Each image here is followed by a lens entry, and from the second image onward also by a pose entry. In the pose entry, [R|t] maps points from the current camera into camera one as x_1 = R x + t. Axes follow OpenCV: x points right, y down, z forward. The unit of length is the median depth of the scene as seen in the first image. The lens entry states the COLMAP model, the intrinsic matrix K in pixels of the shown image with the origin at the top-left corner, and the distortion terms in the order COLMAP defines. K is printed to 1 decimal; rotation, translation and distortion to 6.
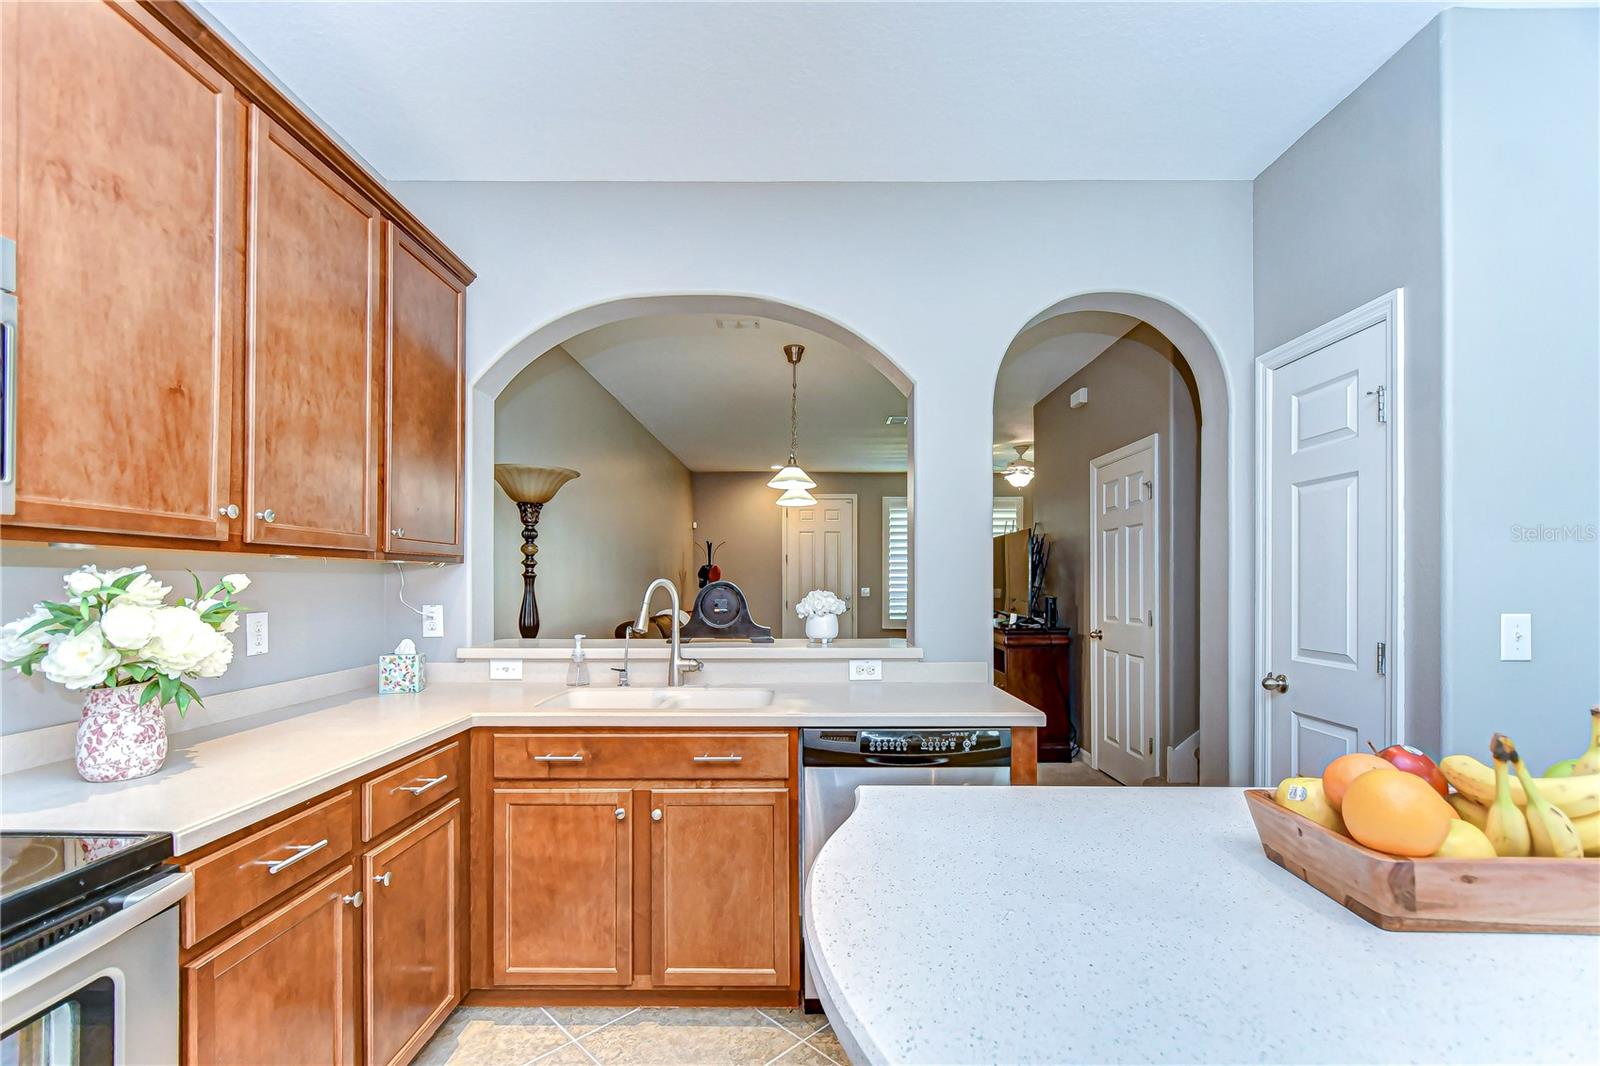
lens RADIAL K [[697.7, 0, 800.3], [0, 697.7, 581.4], [0, 0, 1]] dist [-0.000283, -0.006562]
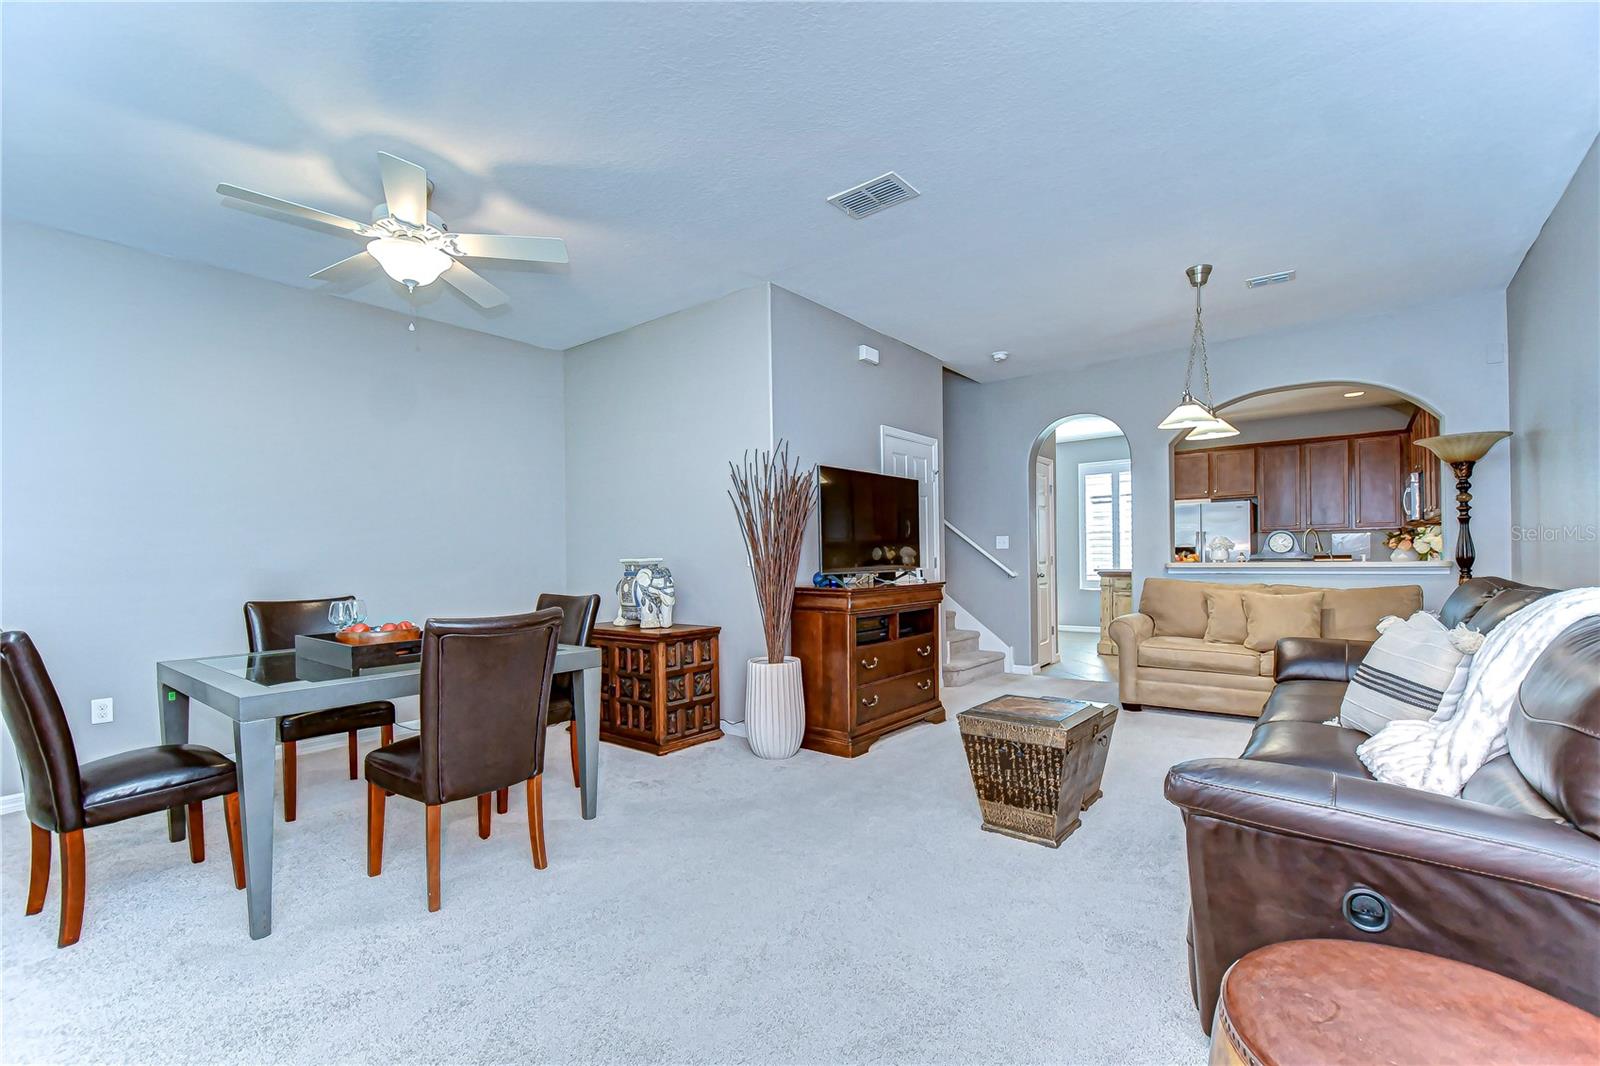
lens RADIAL K [[688.5, 0, 774.5], [0, 688.5, 561.4], [0, 0, 1]] dist [-0.000862, -0.000283]
pose [[-0.762916, 0.009299, 0.646431, -0.428200], [0.016349, 0.999854, 0.004911, 0.082969], [-0.646291, 0.014315, -0.762956, 5.100252]]
